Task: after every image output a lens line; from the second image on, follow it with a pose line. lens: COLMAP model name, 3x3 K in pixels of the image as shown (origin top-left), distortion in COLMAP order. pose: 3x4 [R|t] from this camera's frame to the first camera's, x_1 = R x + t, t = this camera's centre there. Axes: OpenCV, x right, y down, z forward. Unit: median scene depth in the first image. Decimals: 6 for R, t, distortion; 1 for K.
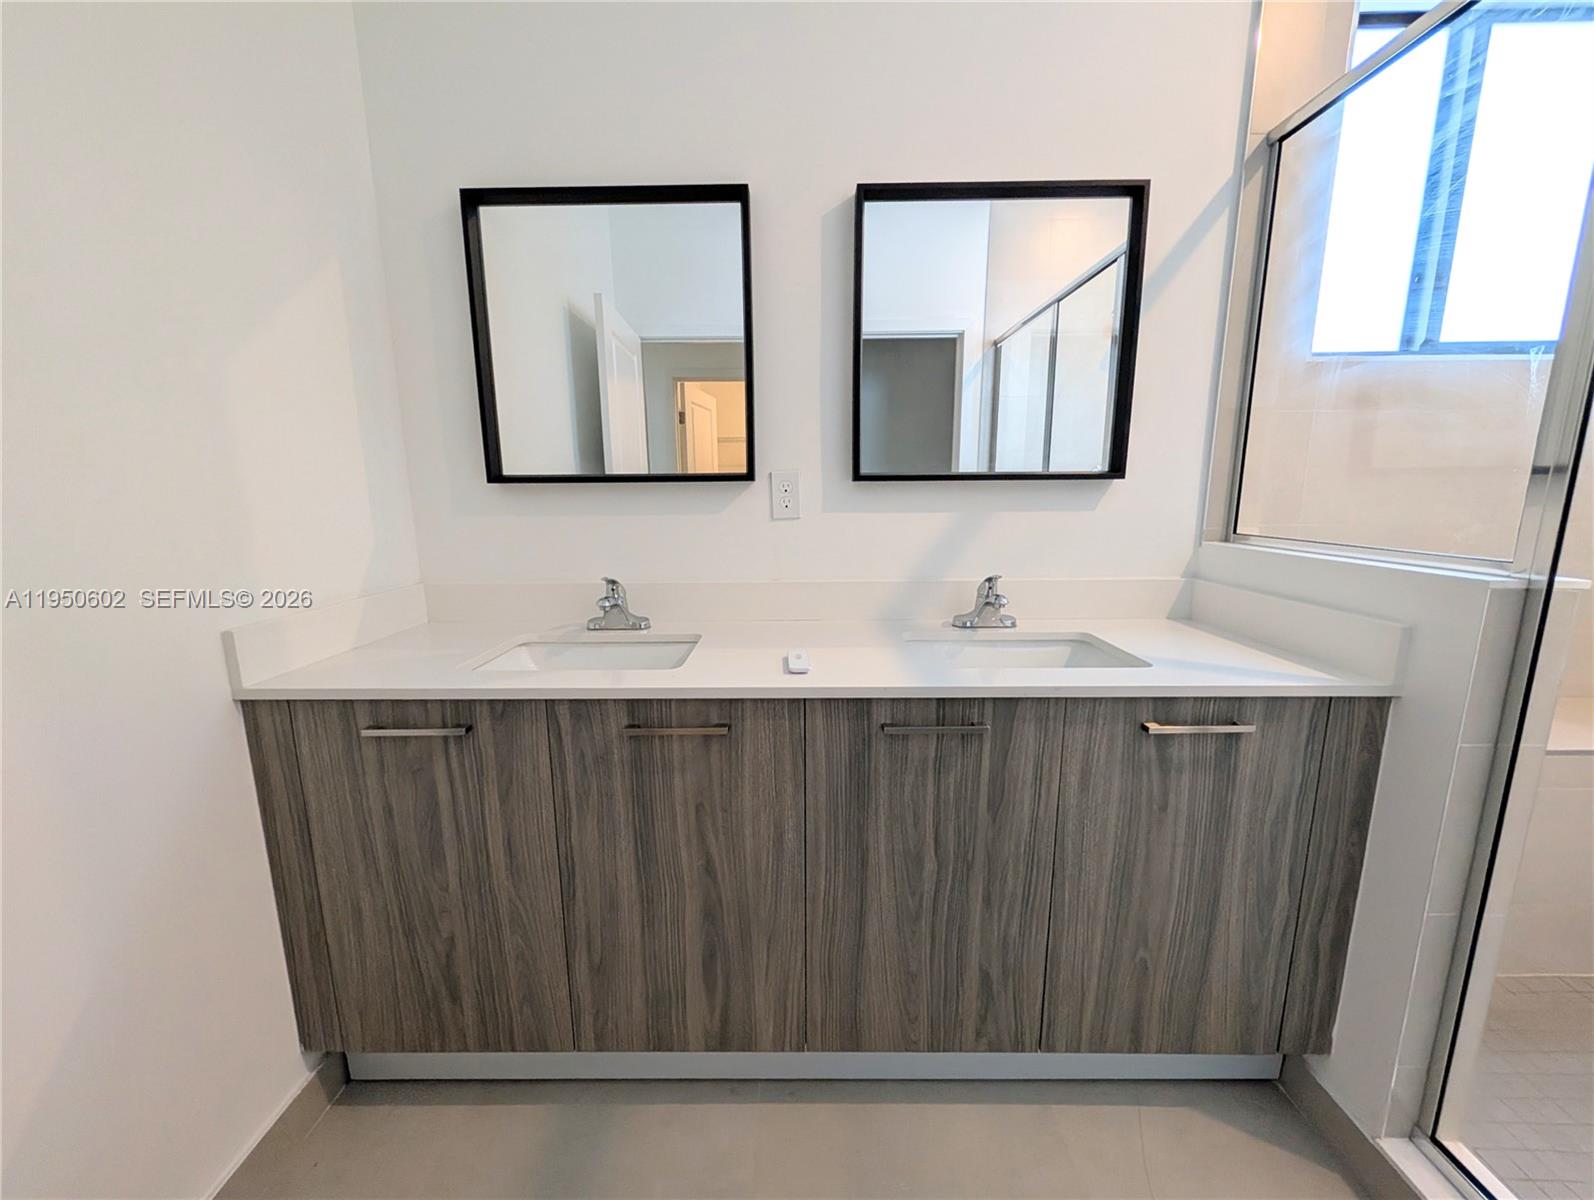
lens RADIAL K [[631.0, 0, 795.2], [0, 631.0, 603.2], [0, 0, 1]] dist [0.000785, -0.000122]
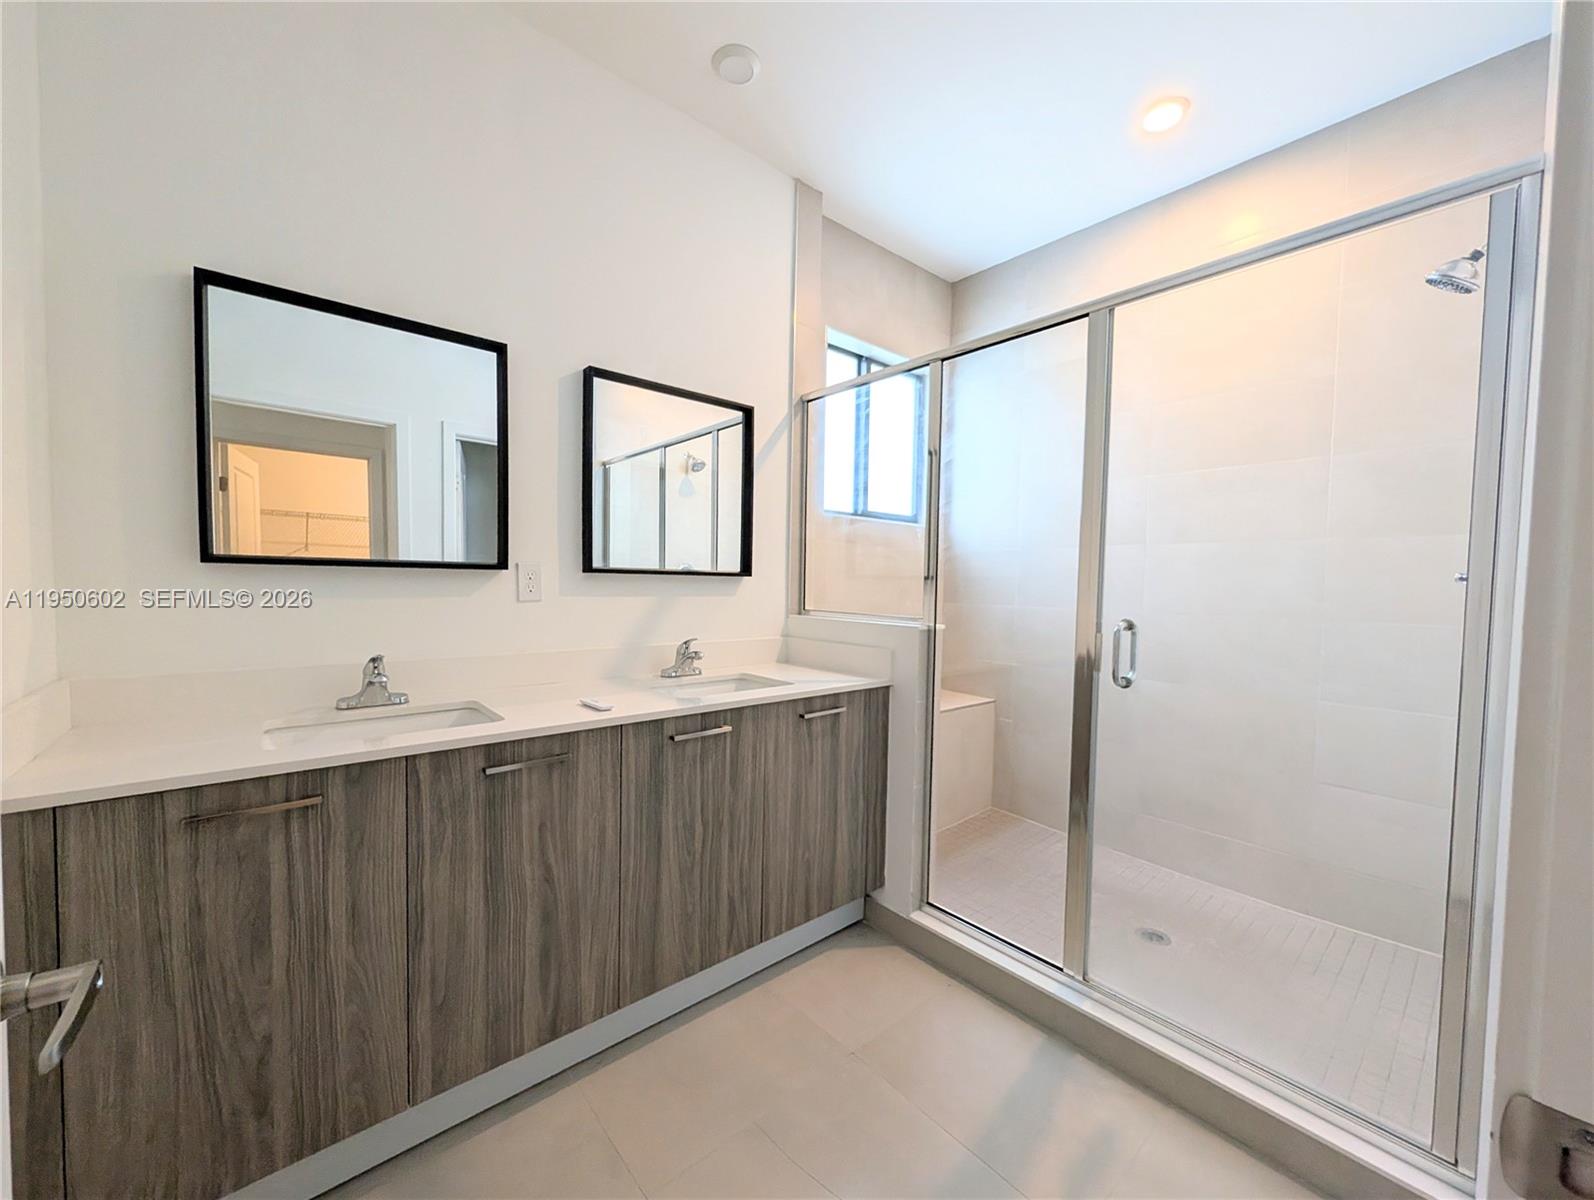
lens RADIAL K [[615.6, 0, 789.4], [0, 615.6, 606.7], [0, 0, 1]] dist [0.001974, -0.000062]
pose [[0.751213, -0.005442, 0.660038, -0.580318], [0.096780, 0.990067, -0.101985, 0.063436], [-0.652927, 0.140491, 0.744277, -0.291307]]
